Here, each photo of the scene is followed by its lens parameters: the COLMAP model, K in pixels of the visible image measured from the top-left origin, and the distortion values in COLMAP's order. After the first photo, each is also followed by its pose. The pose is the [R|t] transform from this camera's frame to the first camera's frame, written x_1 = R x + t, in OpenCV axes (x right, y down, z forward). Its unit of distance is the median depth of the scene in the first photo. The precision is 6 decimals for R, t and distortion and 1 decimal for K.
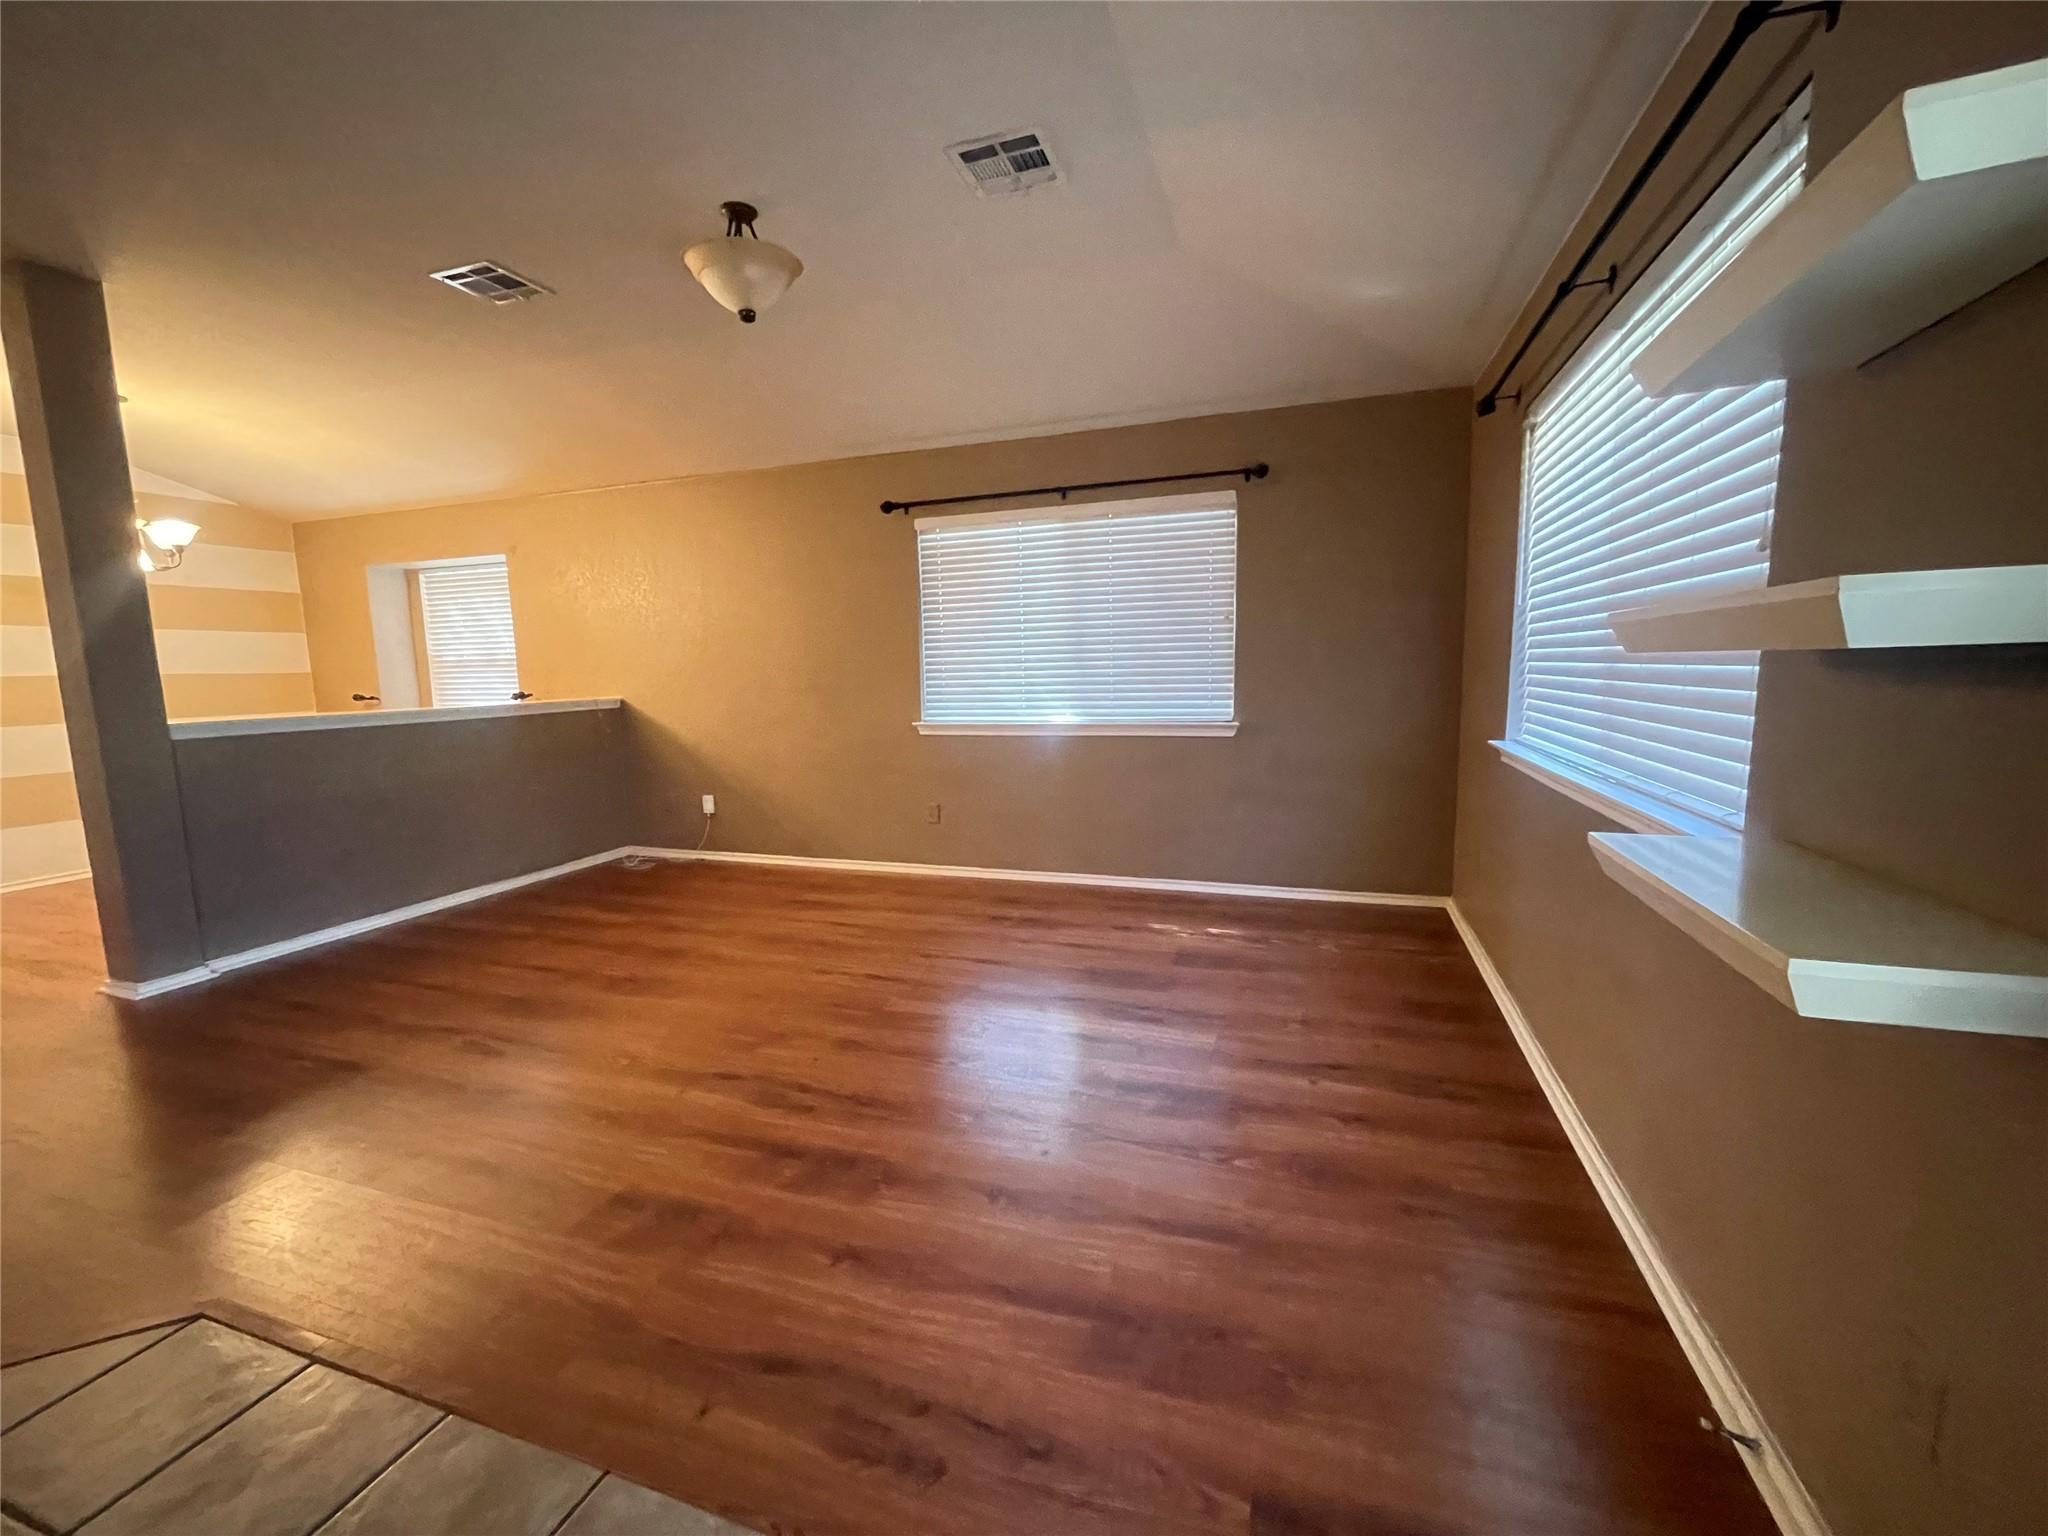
lens RADIAL K [[834.2, 0, 1021.2], [0, 834.2, 770.9], [0, 0, 1]] dist [-0.002037, 0.001125]
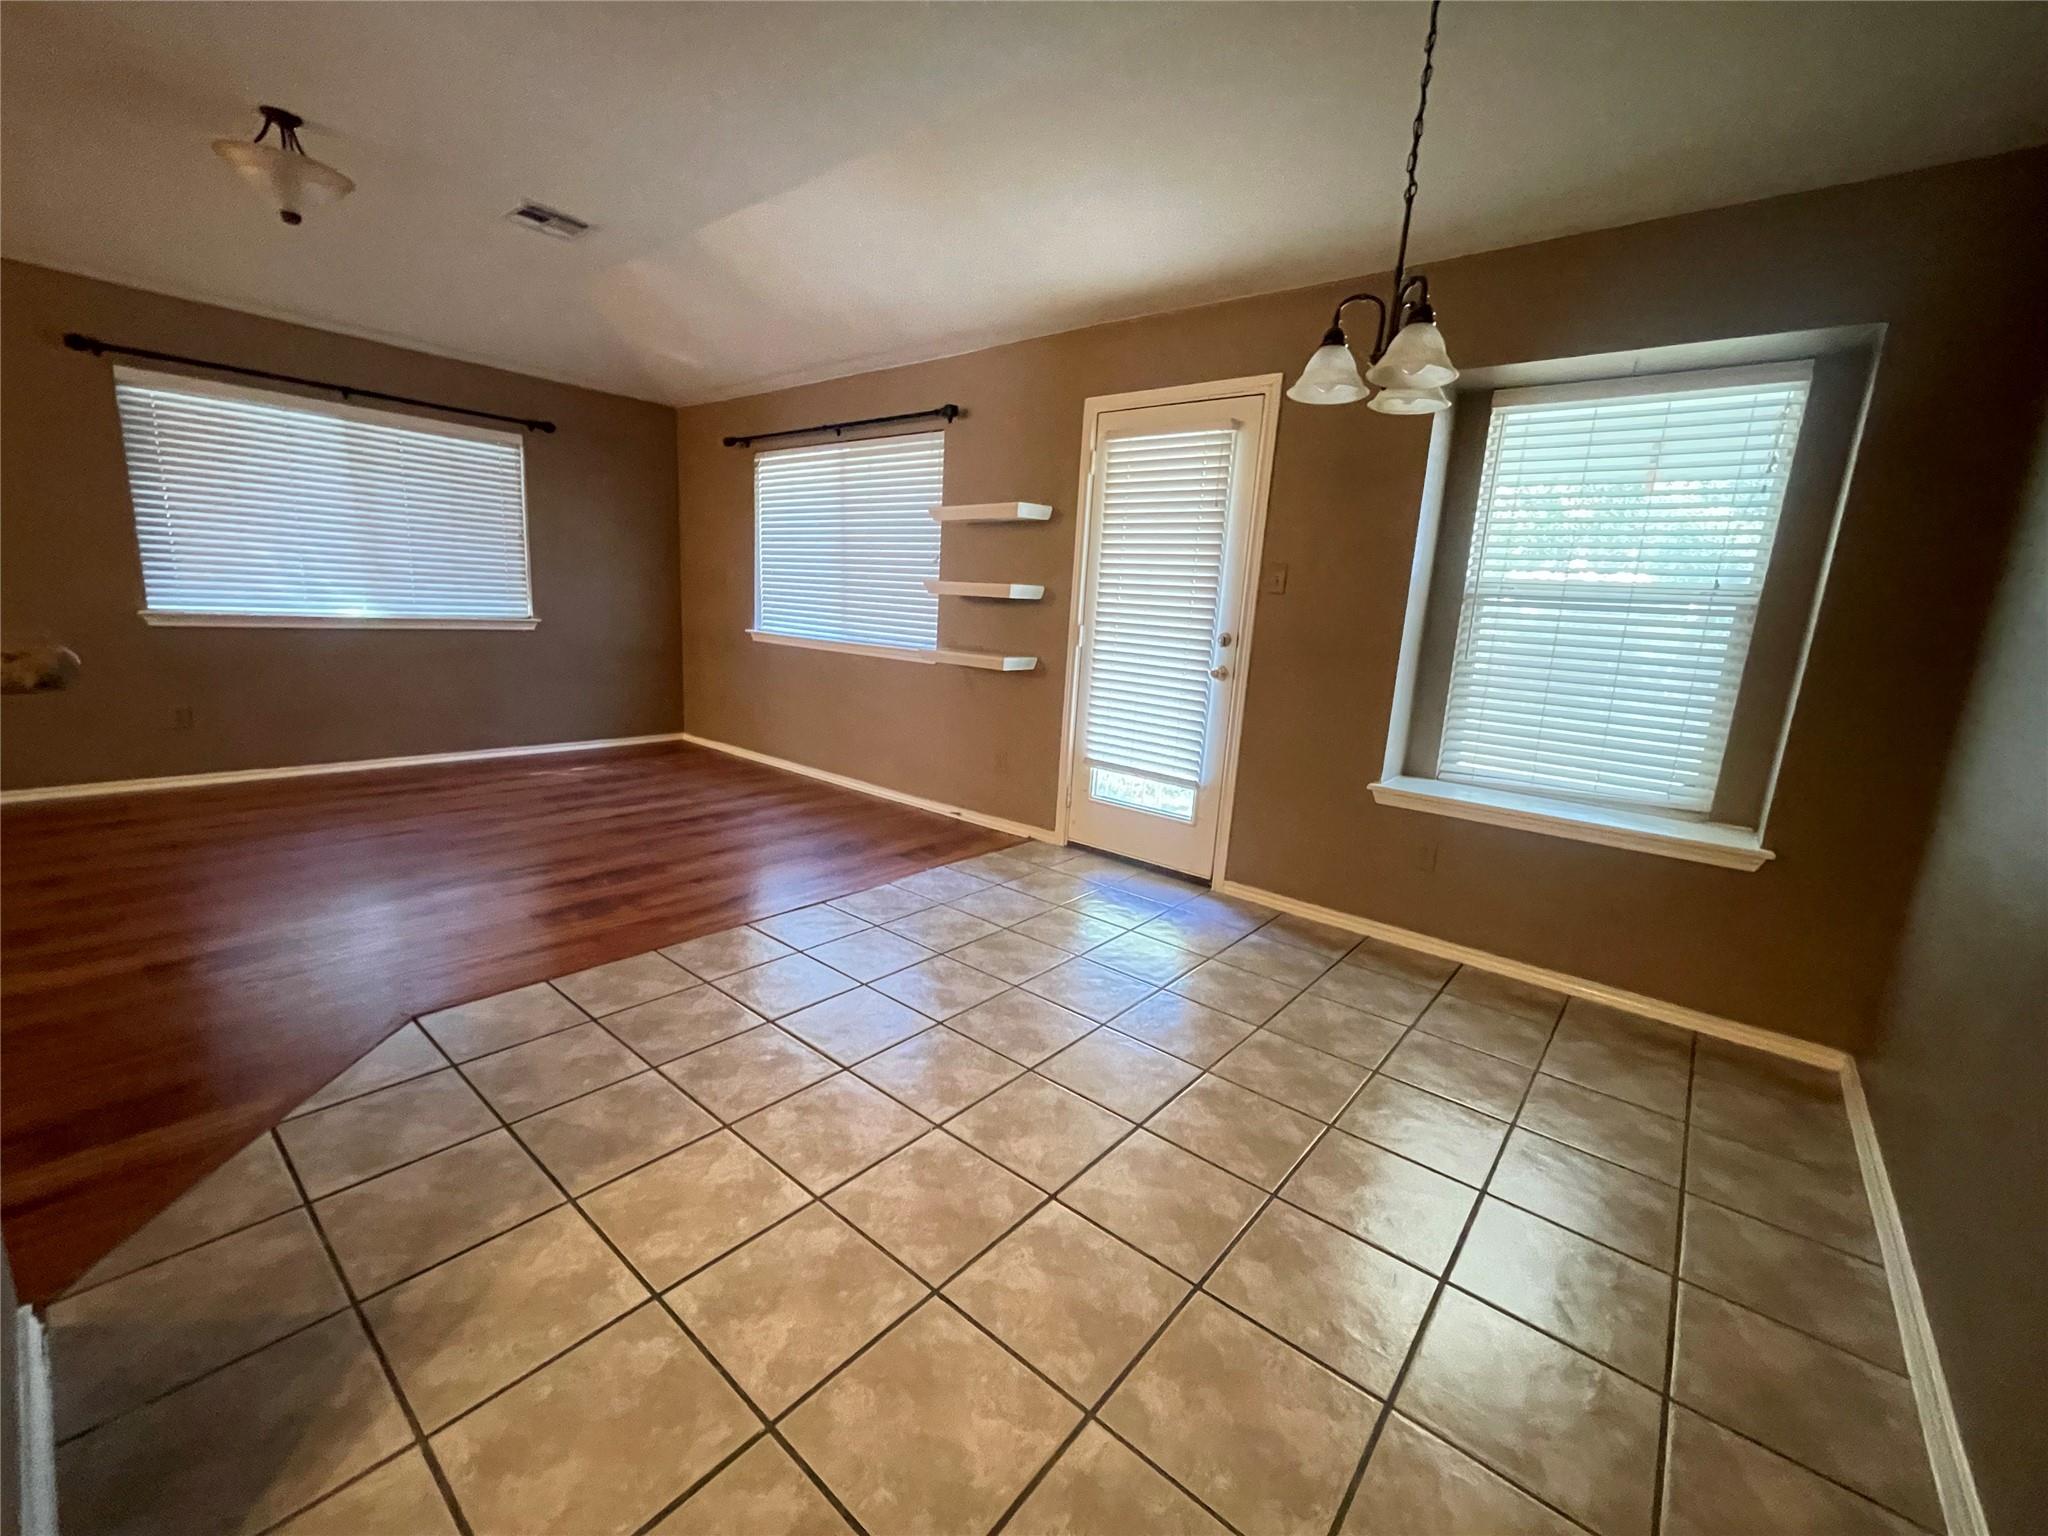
lens RADIAL K [[834.2, 0, 1024.4], [0, 834.2, 777.1], [0, 0, 1]] dist [-0.002037, 0.001125]
pose [[0.353329, -0.149724, 0.923440, -0.706169], [0.053797, 0.988728, 0.139726, 0.044424], [-0.933951, 0.000309, 0.357400, -0.172793]]
